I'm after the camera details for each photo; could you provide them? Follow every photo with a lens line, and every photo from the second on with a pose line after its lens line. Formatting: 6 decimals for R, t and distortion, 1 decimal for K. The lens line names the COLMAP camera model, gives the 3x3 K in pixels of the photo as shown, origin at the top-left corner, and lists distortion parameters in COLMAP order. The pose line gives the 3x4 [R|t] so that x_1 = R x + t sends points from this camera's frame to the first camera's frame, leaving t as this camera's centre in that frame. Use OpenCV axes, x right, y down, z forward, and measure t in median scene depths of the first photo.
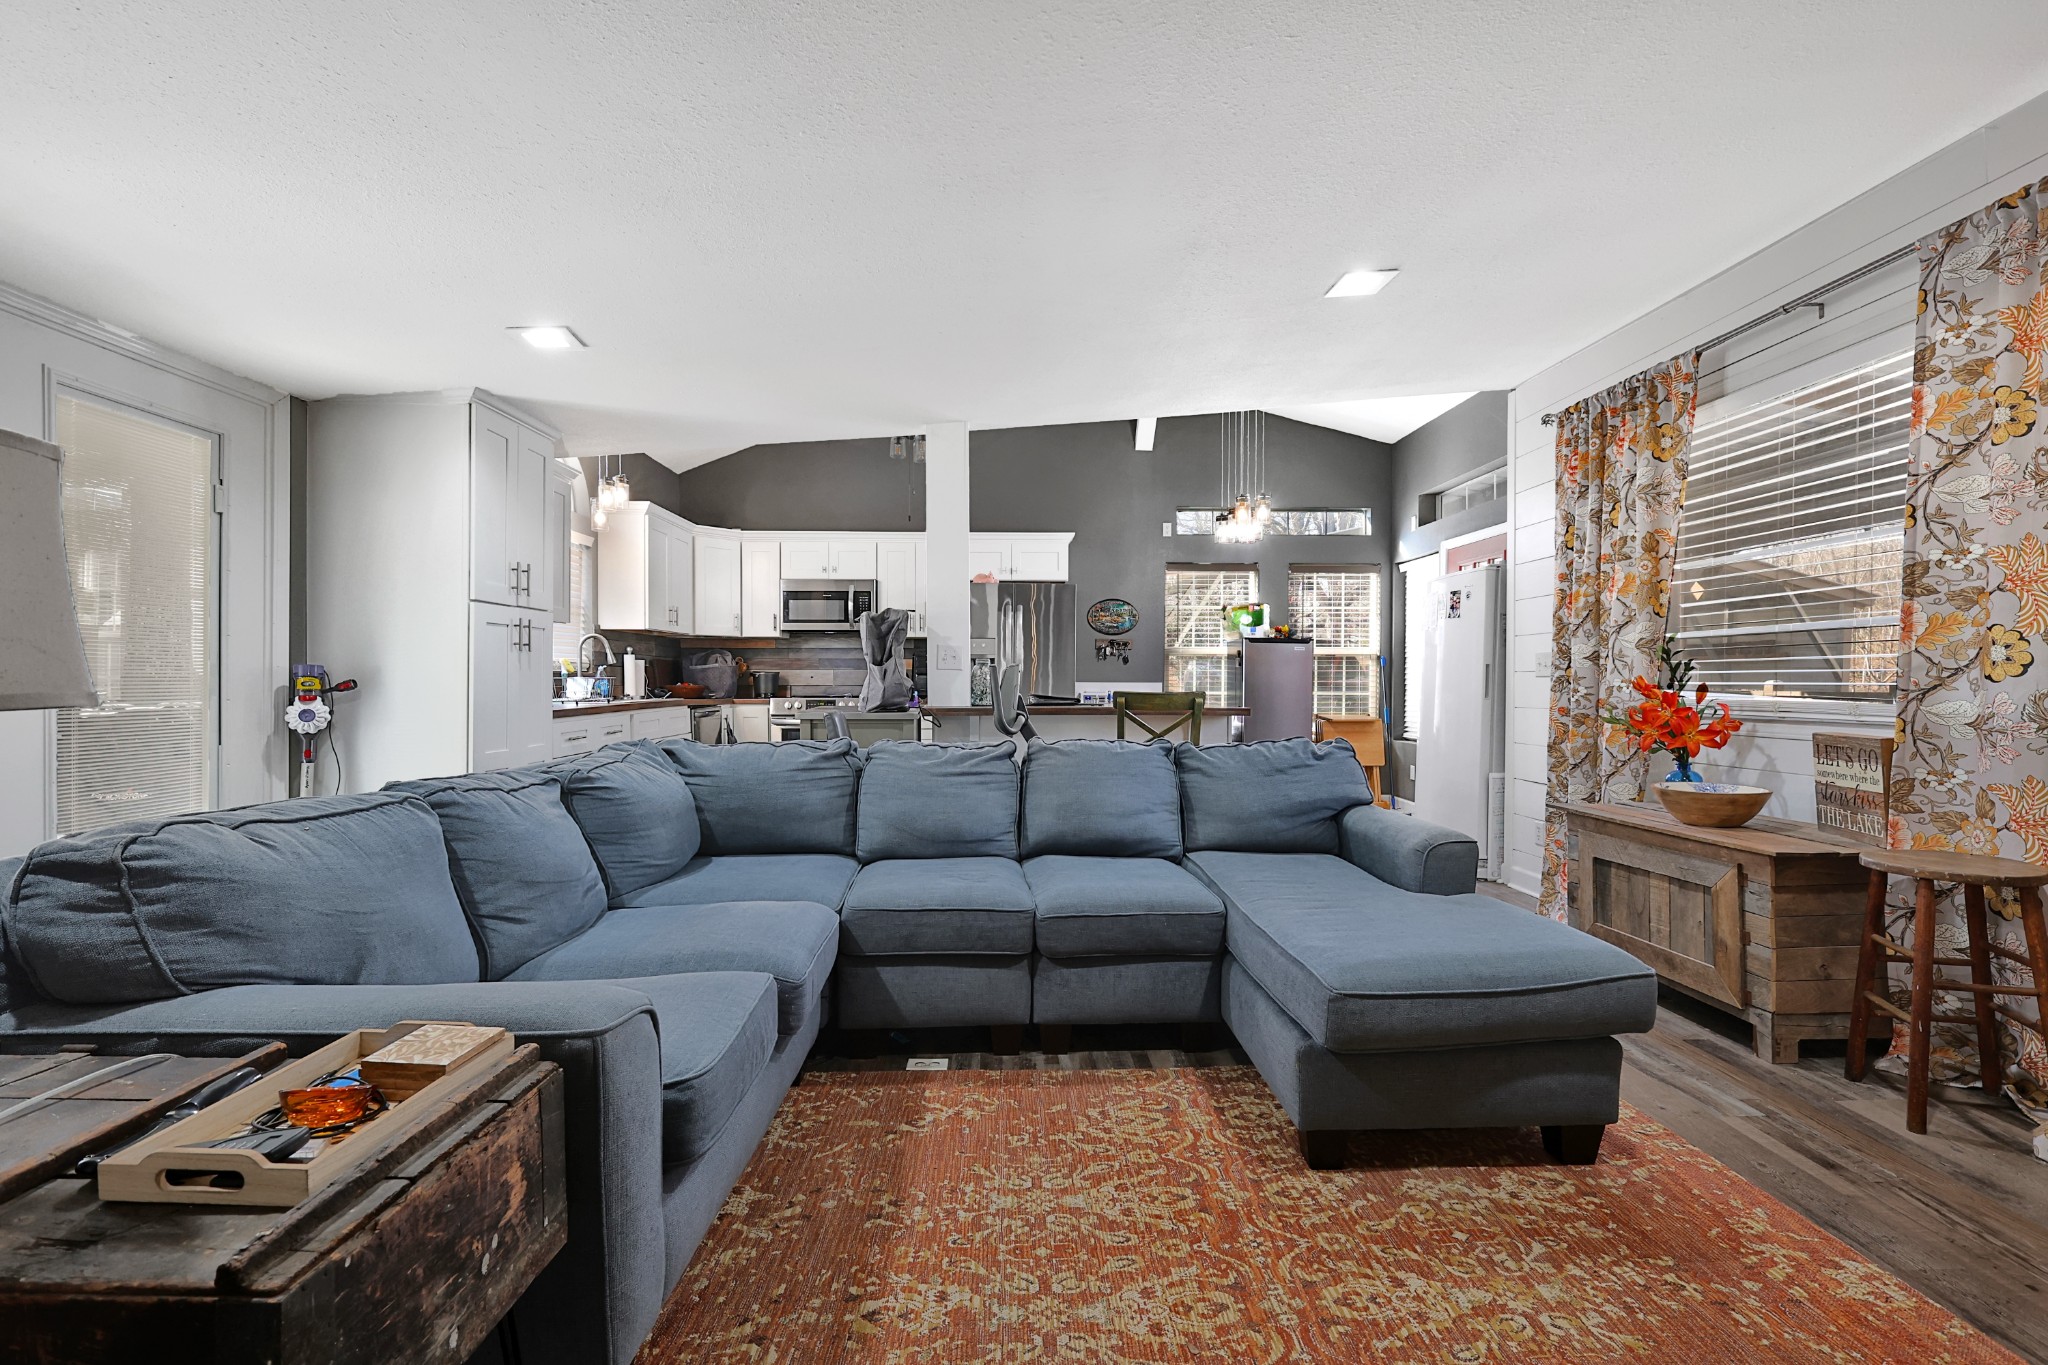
lens RADIAL K [[894.5, 0, 1036.9], [0, 894.5, 679.3], [0, 0, 1]] dist [0.001372, 0.000122]
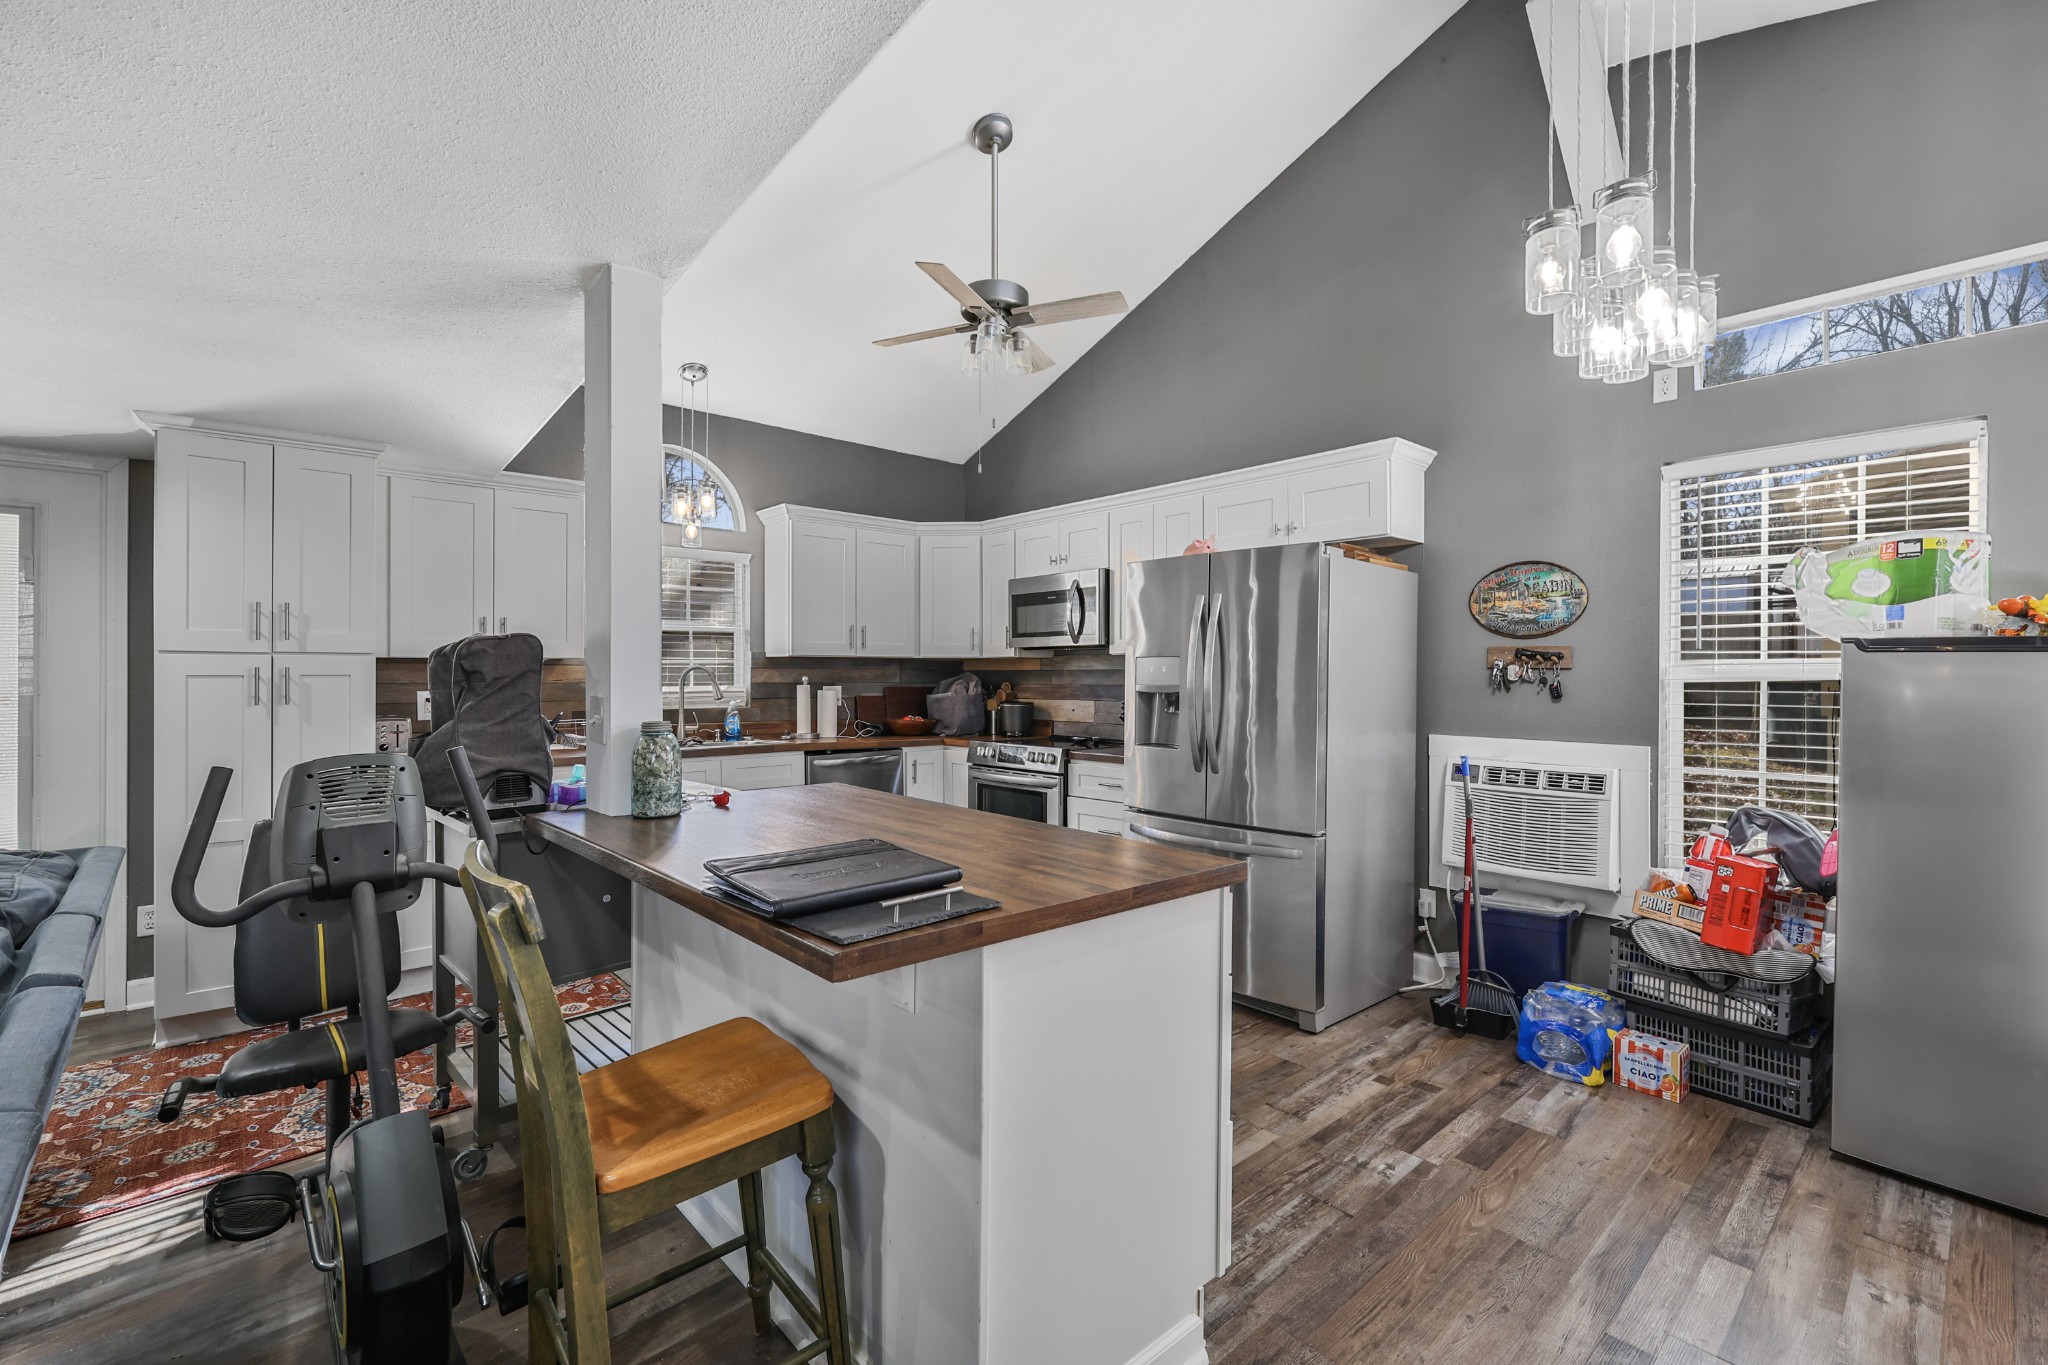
lens RADIAL K [[894.5, 0, 1036.9], [0, 894.5, 679.3], [0, 0, 1]] dist [0.001372, 0.000122]
pose [[0.644728, 0.002309, -0.764409, 0.686556], [0.001411, 0.999990, 0.004211, -0.075290], [0.764411, -0.003794, 0.644718, 1.255931]]
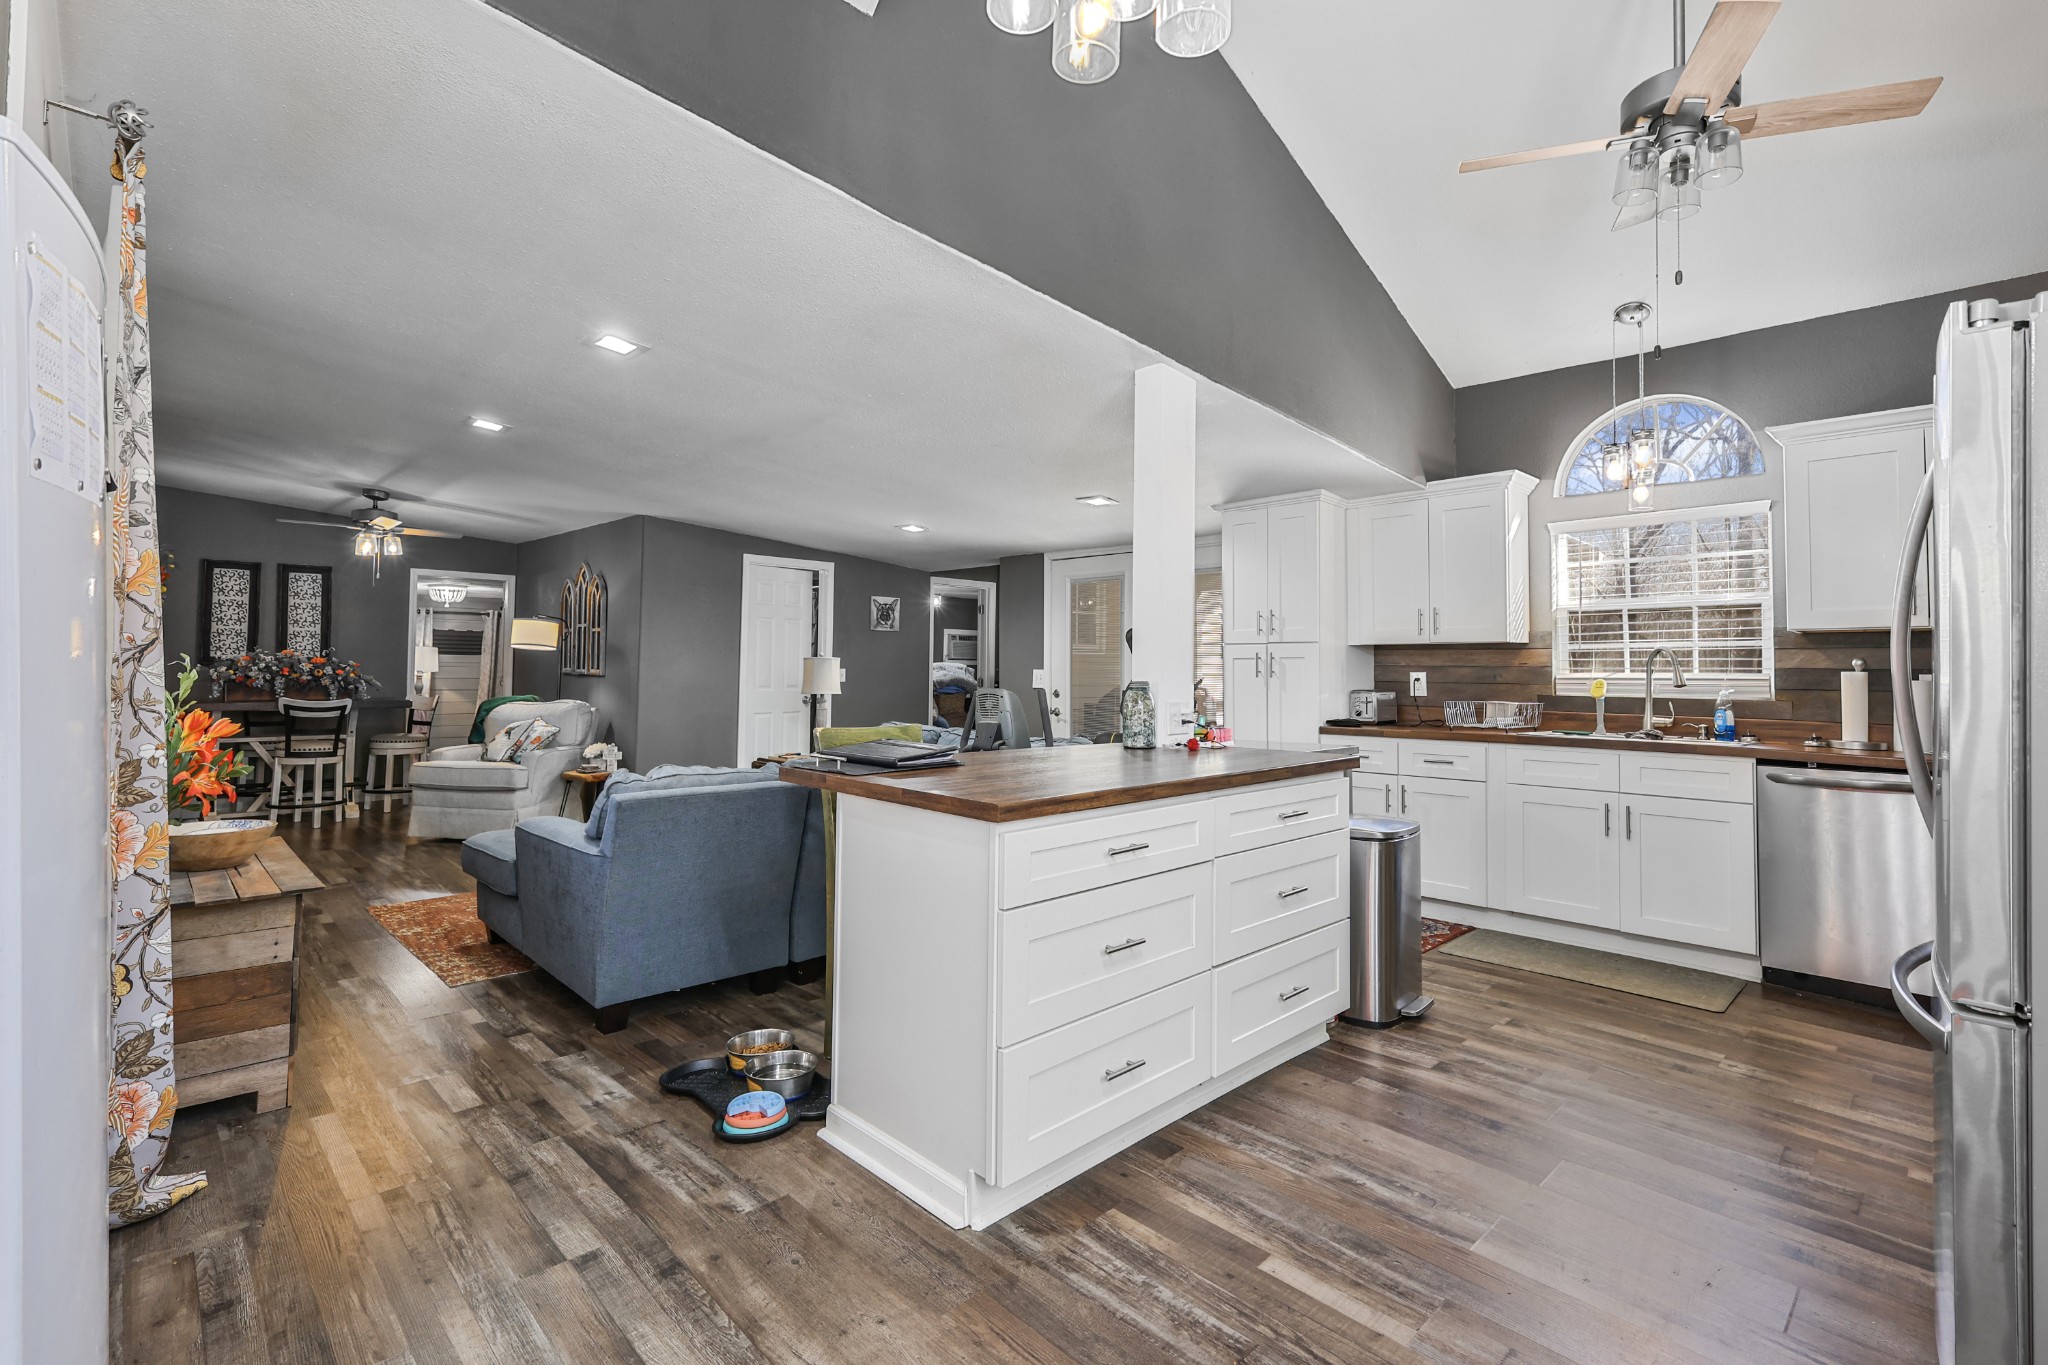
lens RADIAL K [[937.2, 0, 1028.5], [0, 937.2, 663.6], [0, 0, 1]] dist [-0.000064, 0.000012]
pose [[-0.749594, -0.012126, -0.661787, 0.742592], [-0.009167, 0.999926, -0.007939, -0.048318], [0.661835, 0.000116, -0.749650, 2.239475]]
